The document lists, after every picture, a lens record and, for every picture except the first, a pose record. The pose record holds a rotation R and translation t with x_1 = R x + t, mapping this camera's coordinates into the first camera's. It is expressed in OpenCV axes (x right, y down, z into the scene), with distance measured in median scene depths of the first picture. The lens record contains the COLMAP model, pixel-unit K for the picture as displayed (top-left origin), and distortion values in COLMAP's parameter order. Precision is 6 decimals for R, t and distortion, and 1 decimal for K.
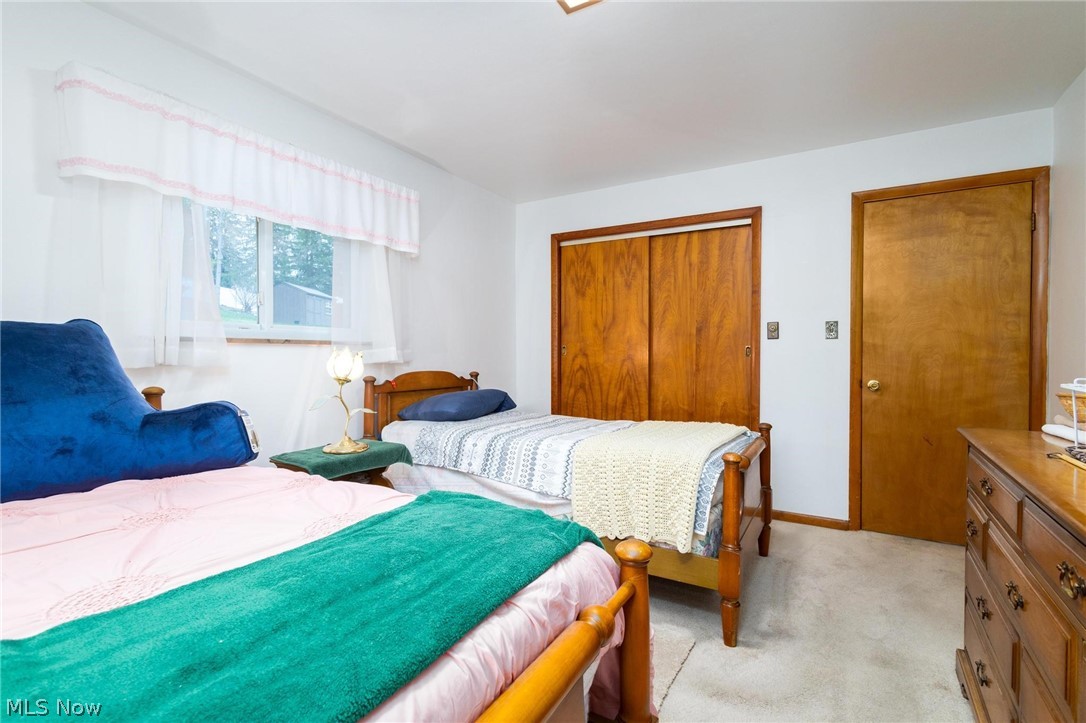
lens RADIAL K [[501.0, 0, 543.0], [0, 501.0, 361.5], [0, 0, 1]] dist [-0.002169, -0.000292]
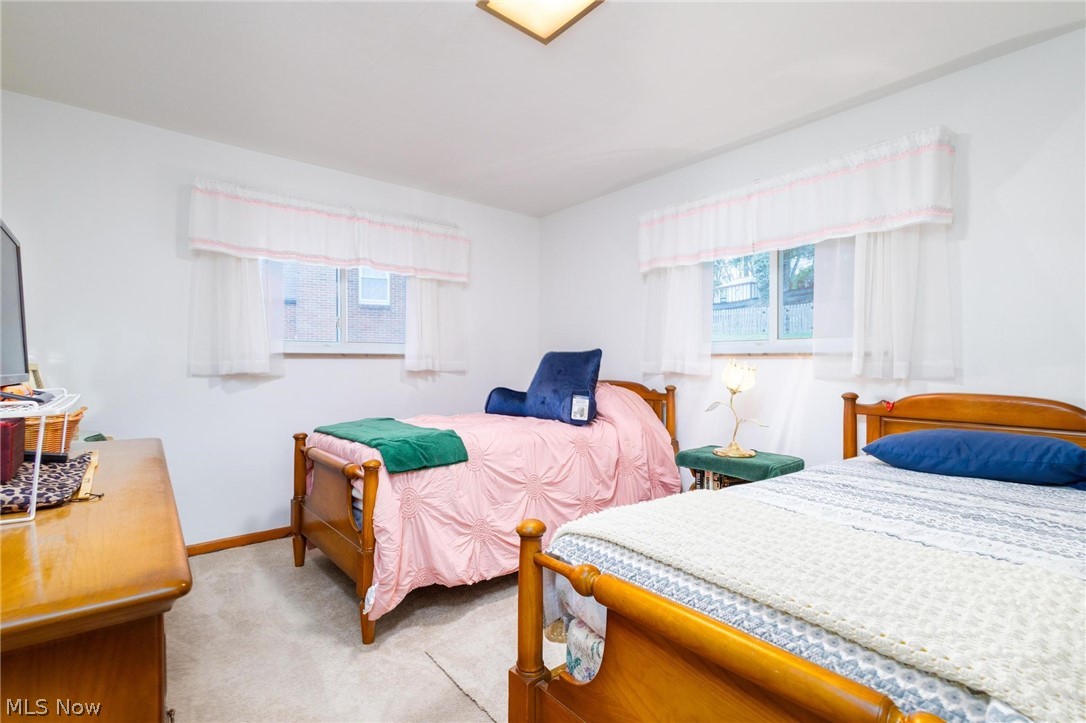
lens RADIAL K [[501.0, 0, 543.0], [0, 501.0, 361.5], [0, 0, 1]] dist [-0.002169, -0.000292]
pose [[-0.313340, 0.003157, -0.949636, 0.730543], [-0.014269, 0.999866, 0.008032, -0.026981], [0.949534, 0.016067, -0.313252, 0.899909]]
